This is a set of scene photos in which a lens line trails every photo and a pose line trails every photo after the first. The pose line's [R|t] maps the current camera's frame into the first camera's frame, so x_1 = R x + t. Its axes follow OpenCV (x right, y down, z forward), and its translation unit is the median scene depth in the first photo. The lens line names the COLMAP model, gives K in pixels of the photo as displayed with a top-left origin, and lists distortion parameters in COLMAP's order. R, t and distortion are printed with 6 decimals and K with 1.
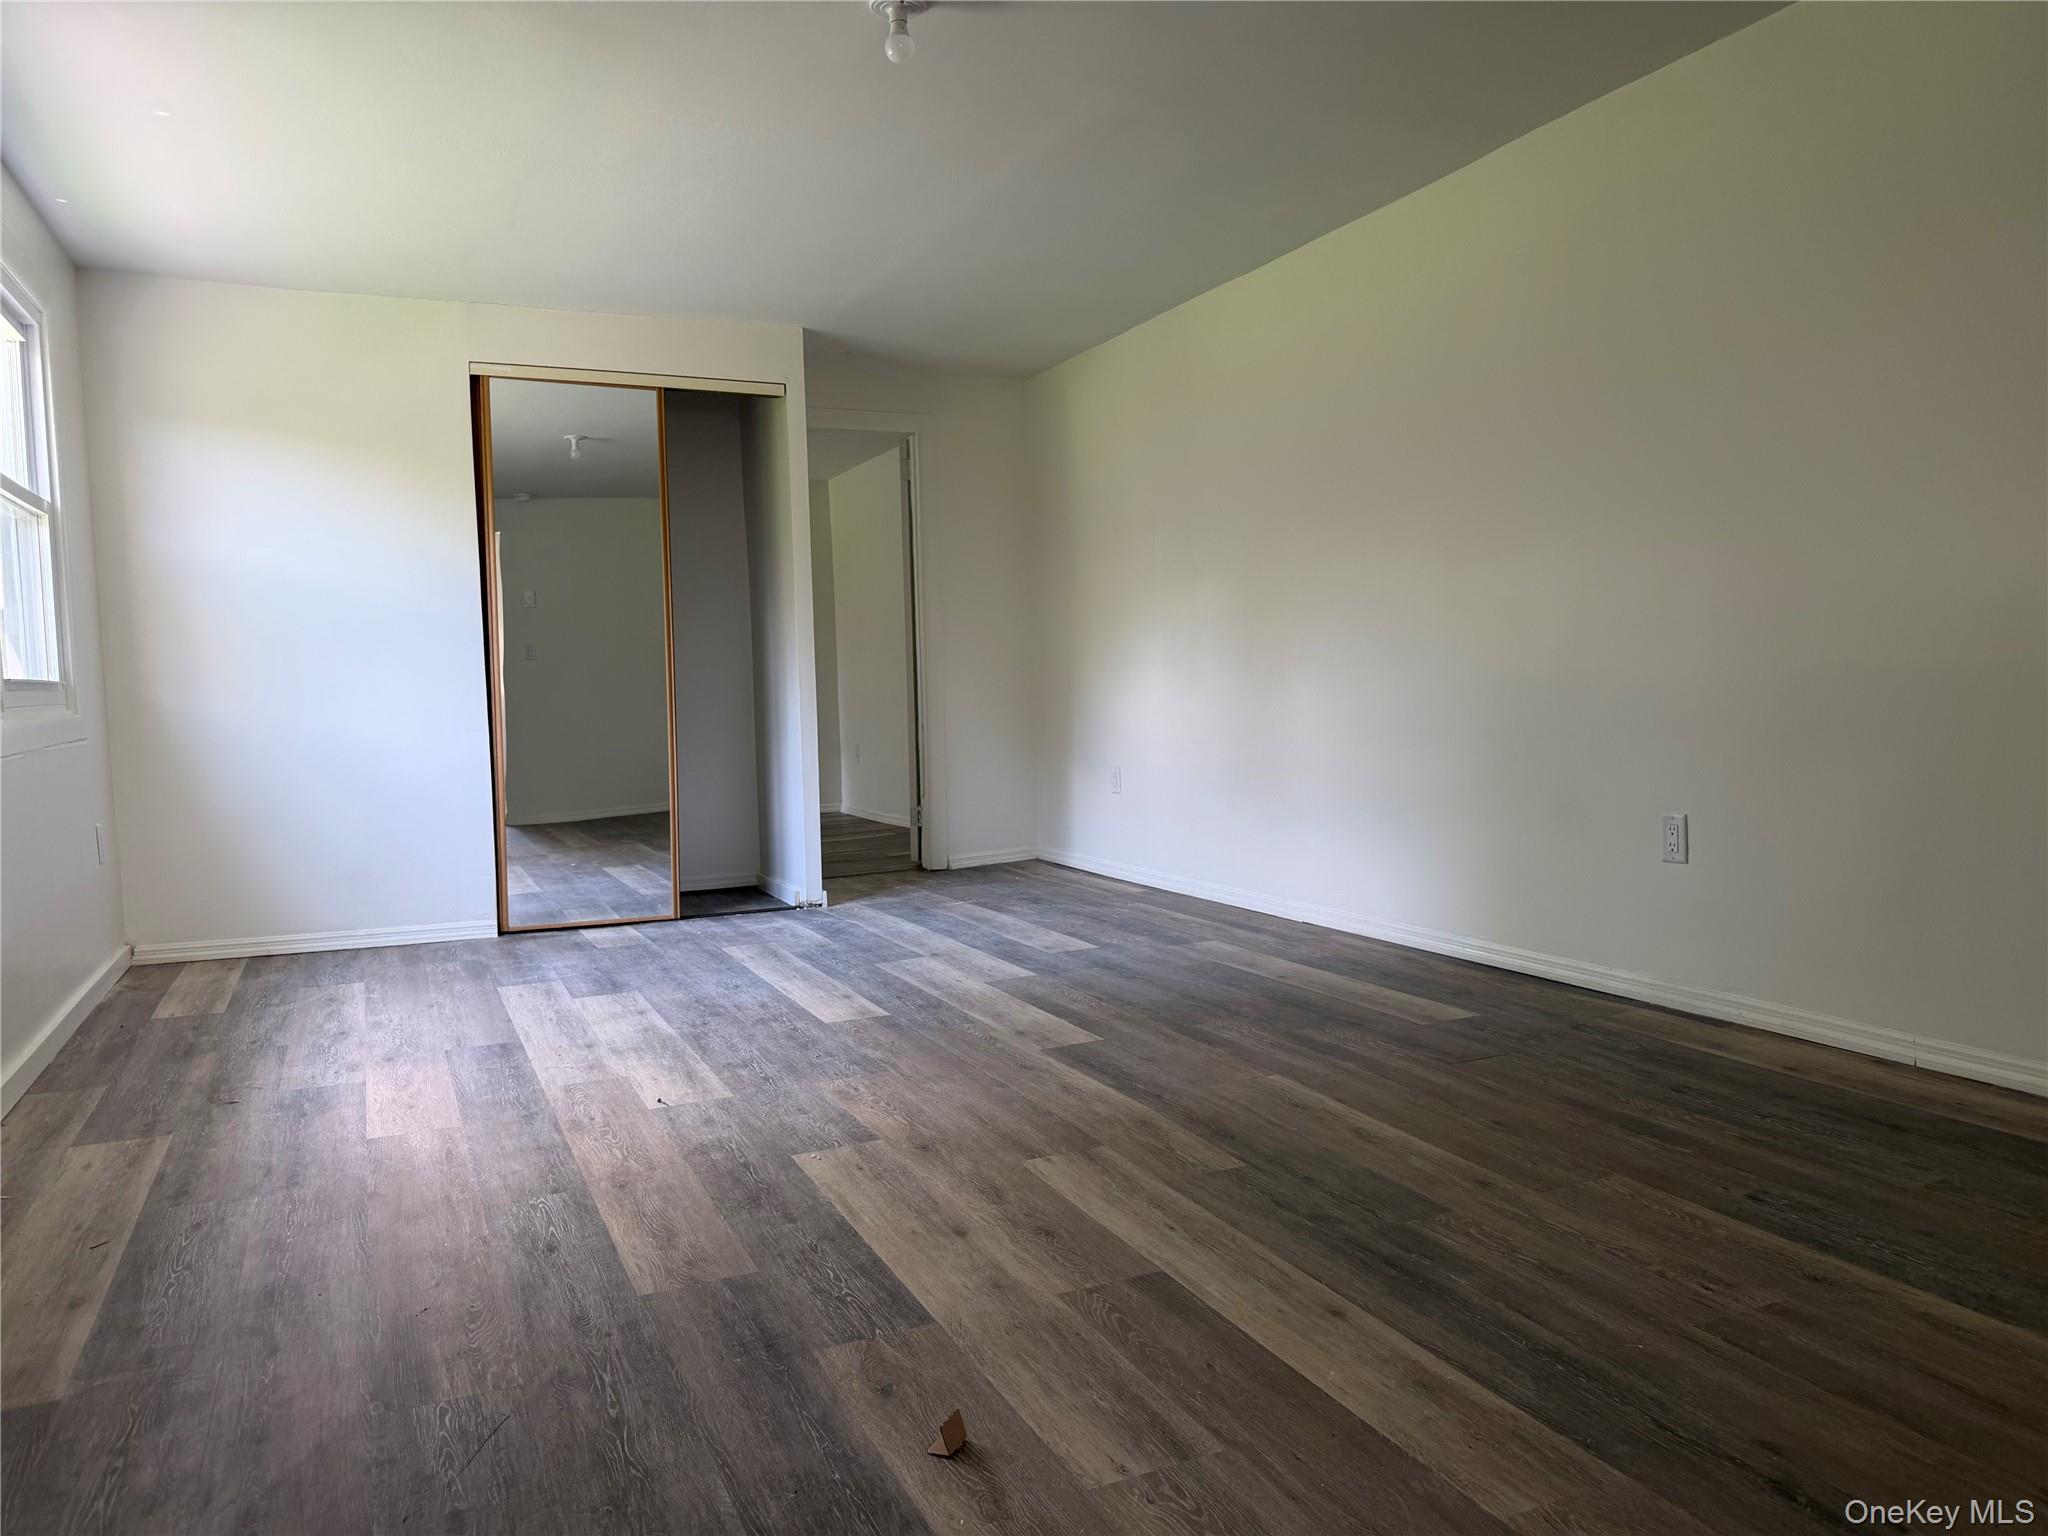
lens RADIAL K [[1454.7, 0, 1017.8], [0, 1454.7, 813.4], [0, 0, 1]] dist [0.041967, -0.069880]
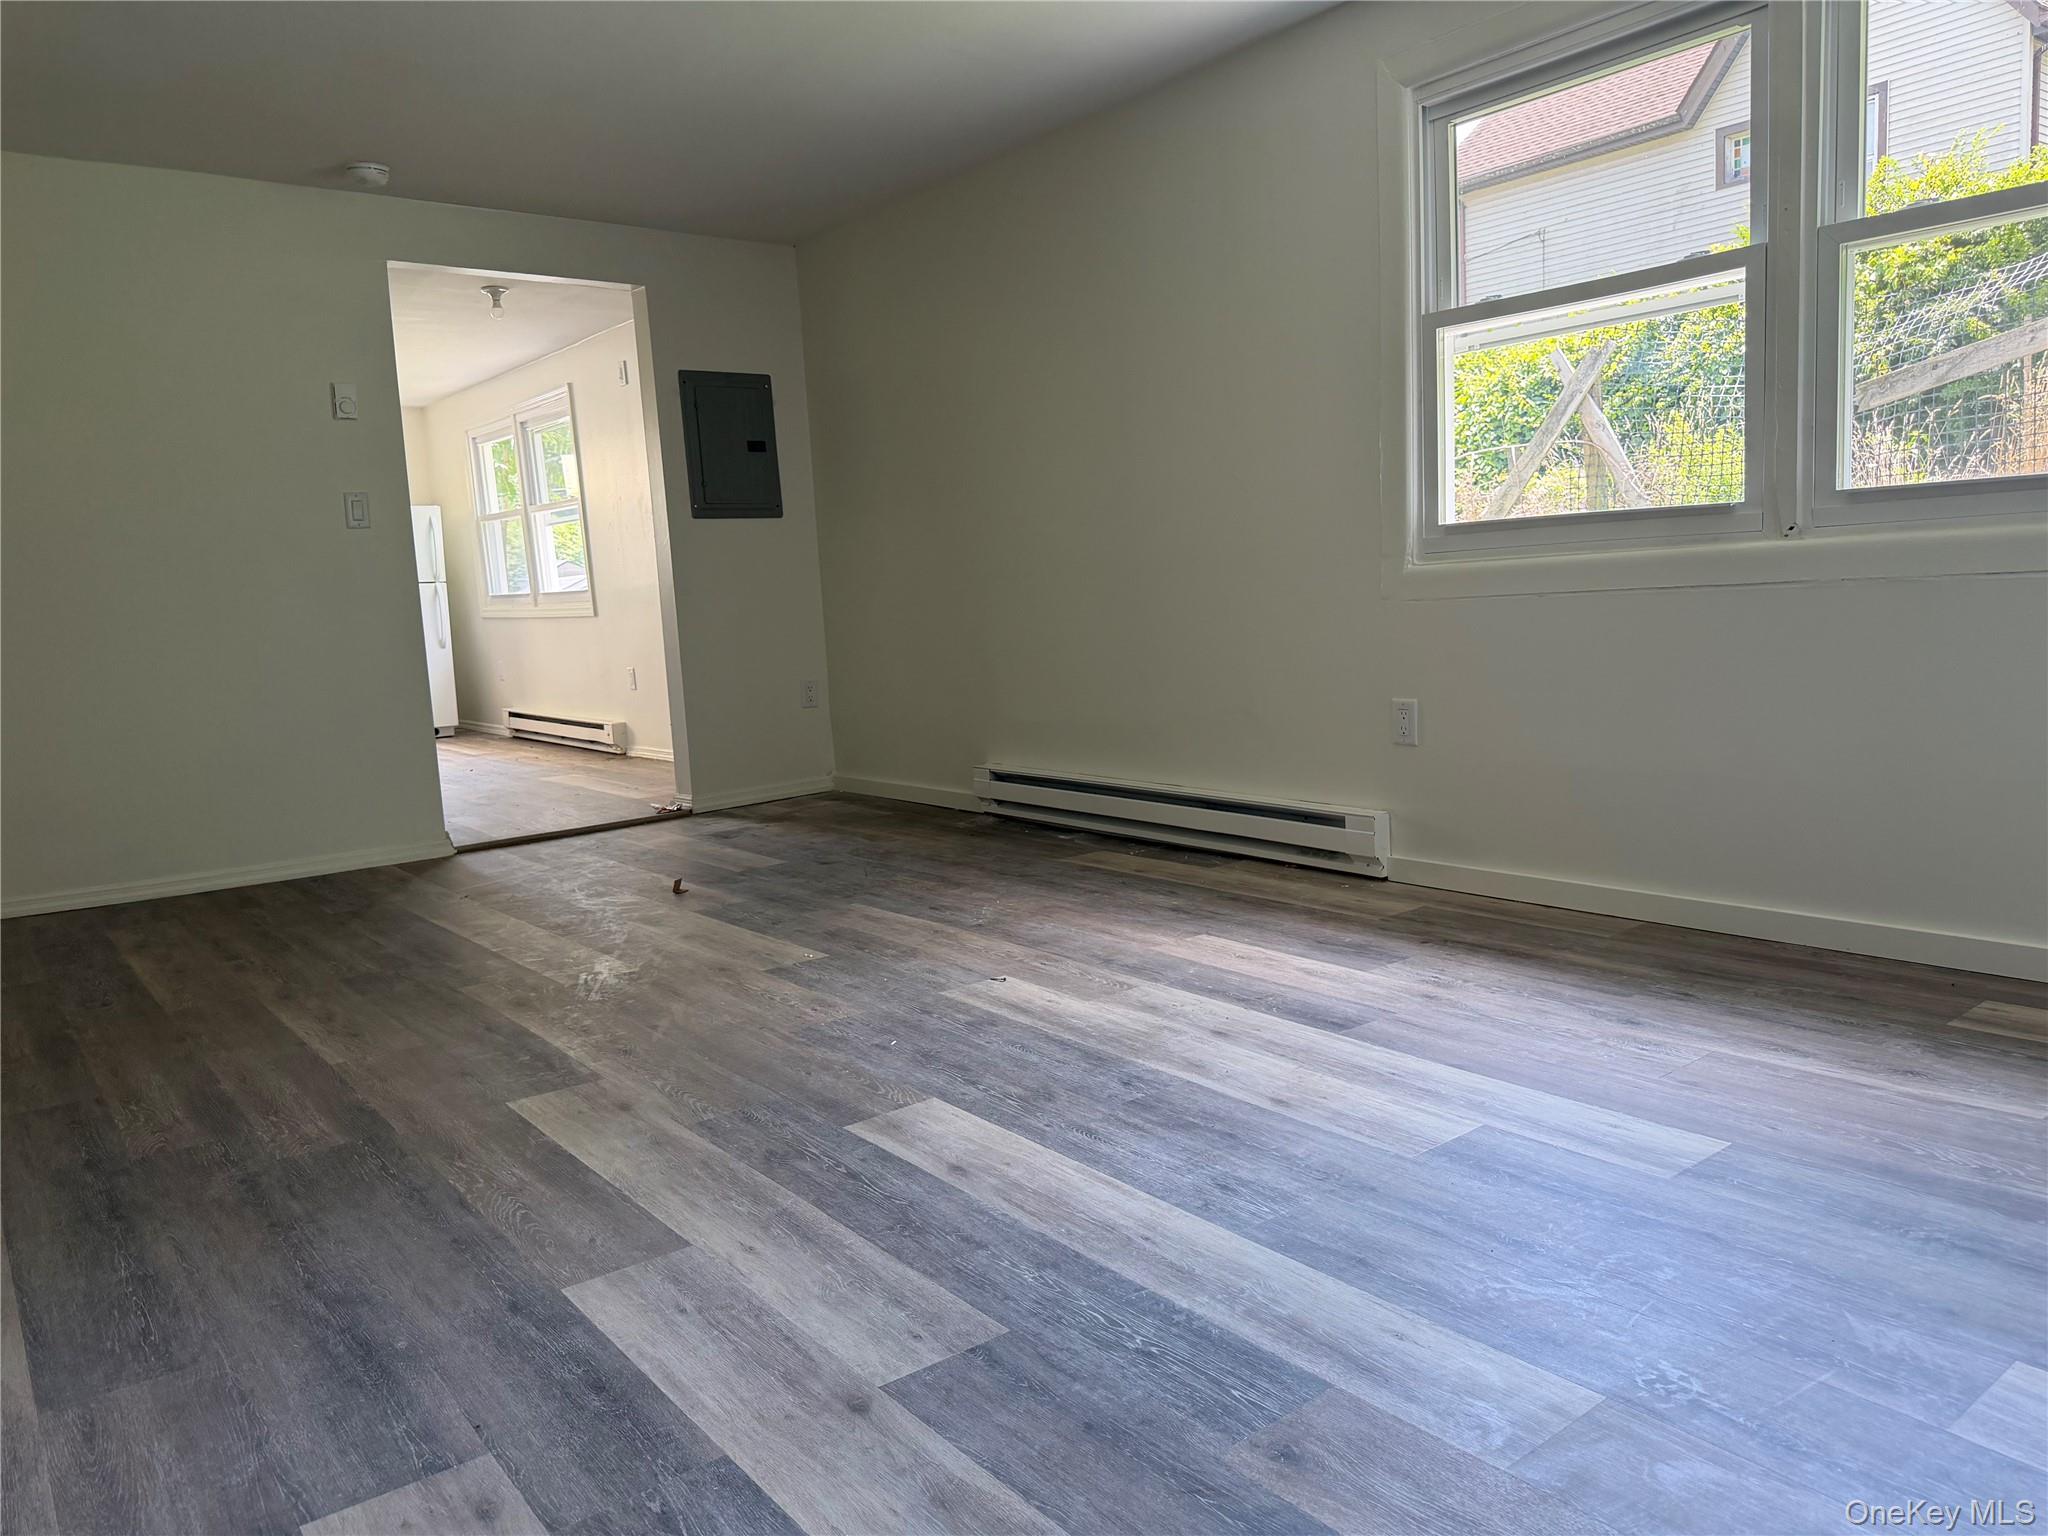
lens RADIAL K [[1454.7, 0, 1032.5], [0, 1454.7, 768.9], [0, 0, 1]] dist [0.041967, -0.069880]
pose [[-0.969777, 0.104916, -0.220285, -0.053657], [0.055379, 0.973915, 0.220051, -0.158095], [0.237626, 0.201202, -0.950290, 1.831340]]
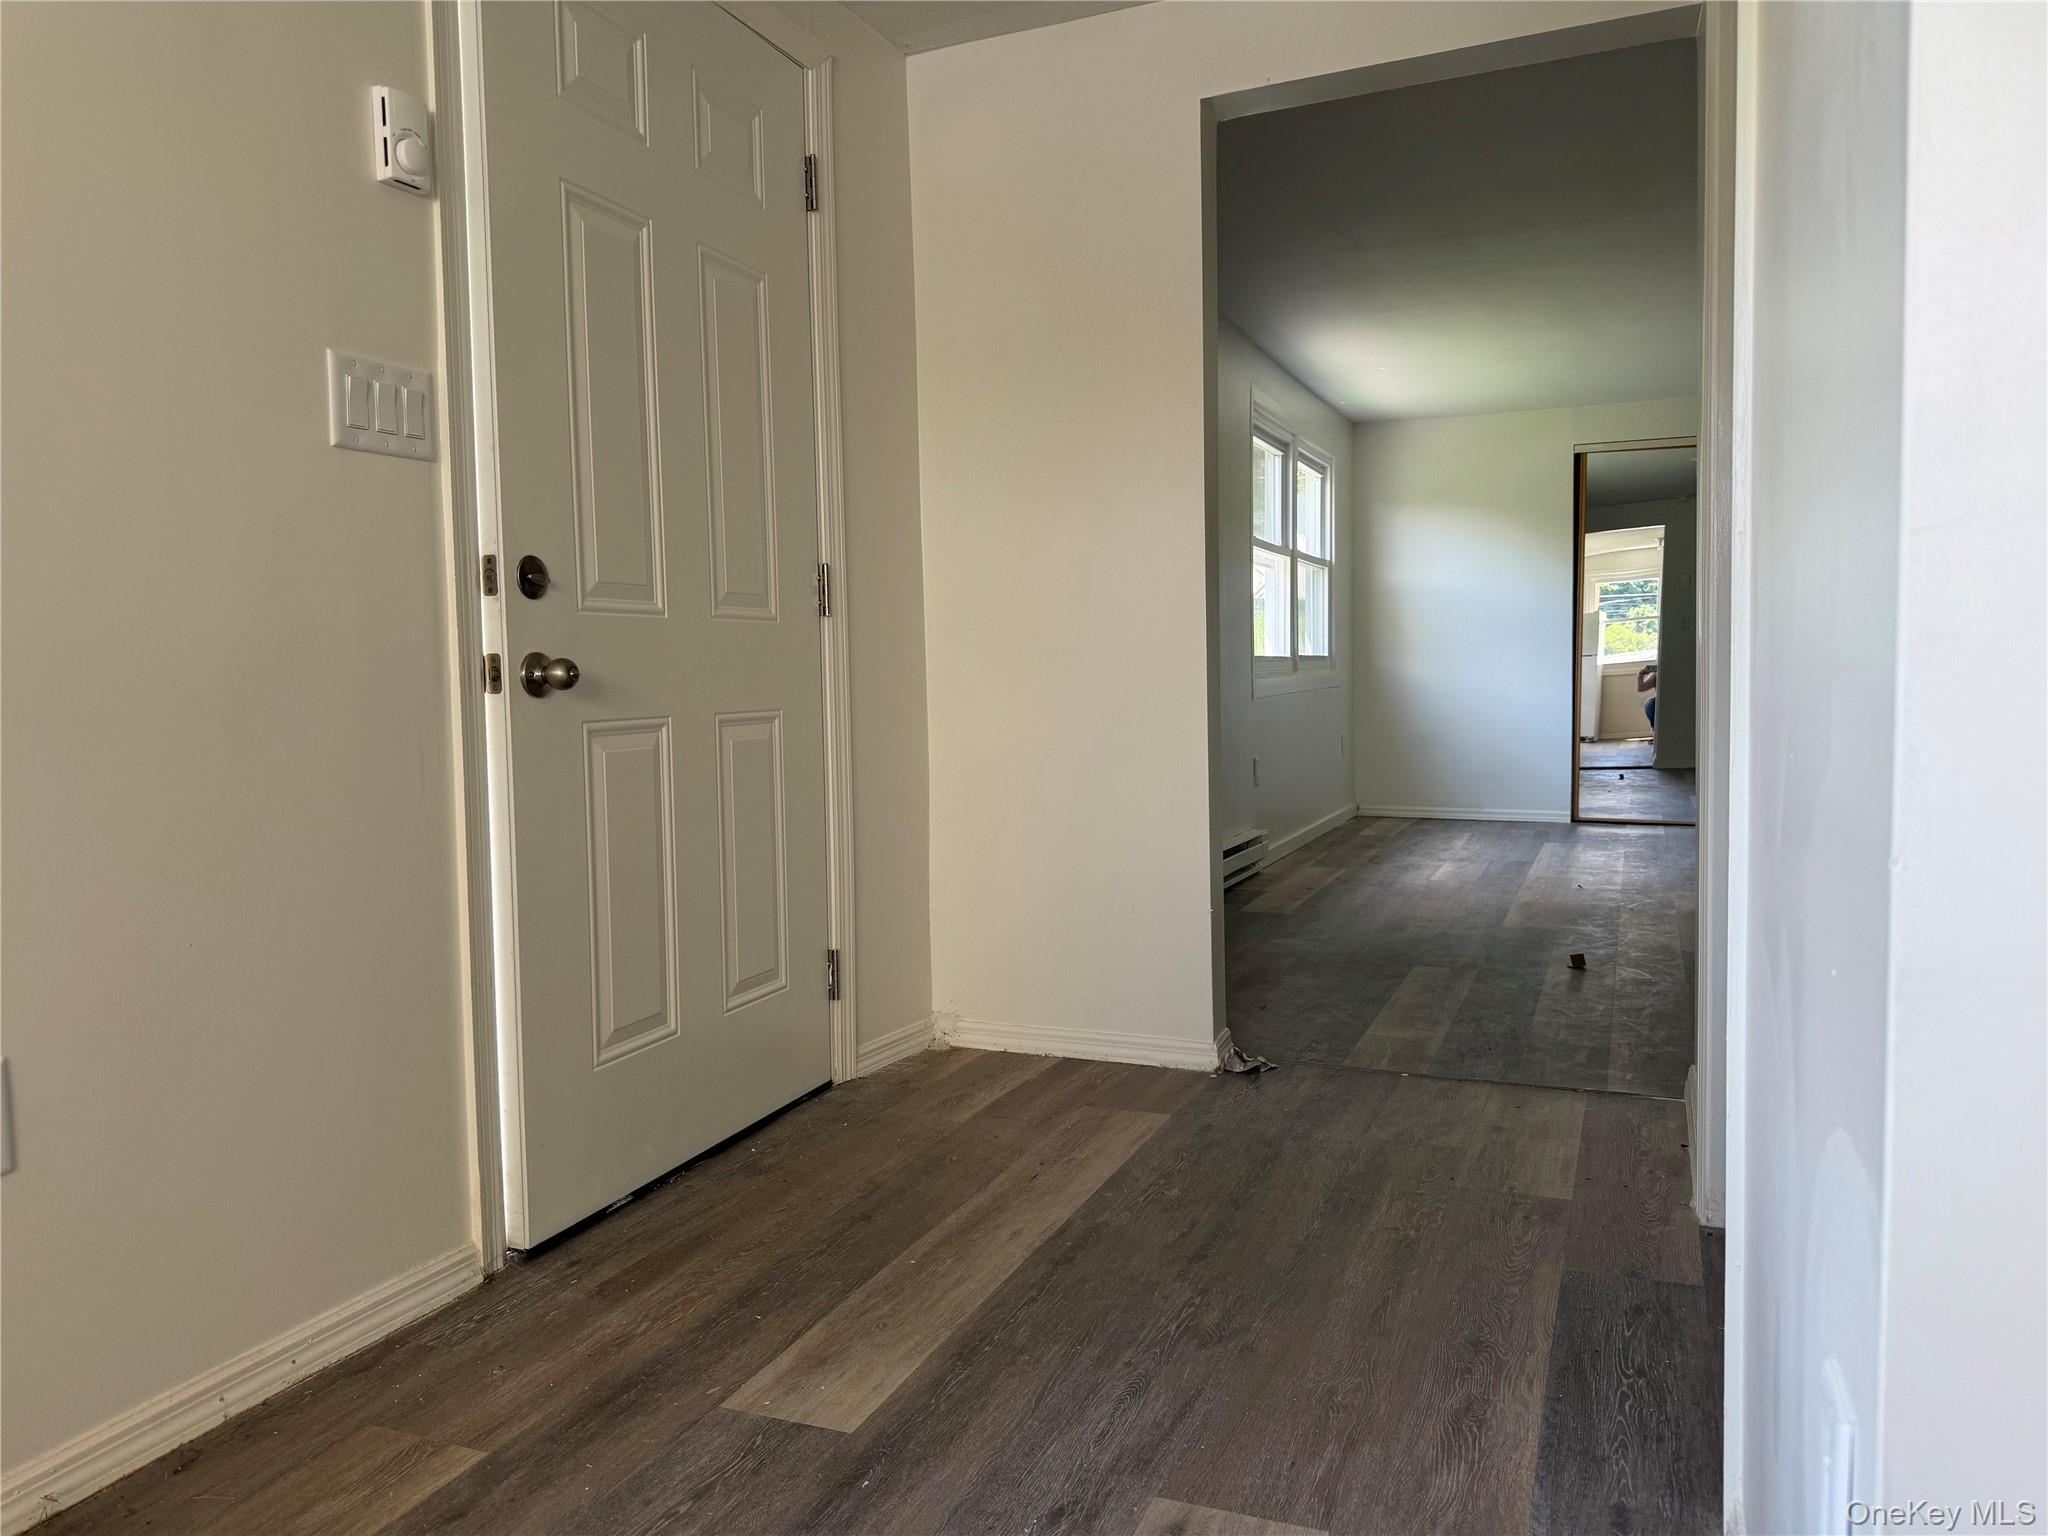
lens RADIAL K [[1454.7, 0, 1023.6], [0, 1454.7, 768.4], [0, 0, 1]] dist [0.041967, -0.069880]
pose [[0.685206, 0.053152, -0.726408, 0.561030], [-0.057569, 0.998166, 0.018733, 0.053016], [0.726071, 0.028983, 0.687009, -0.717748]]
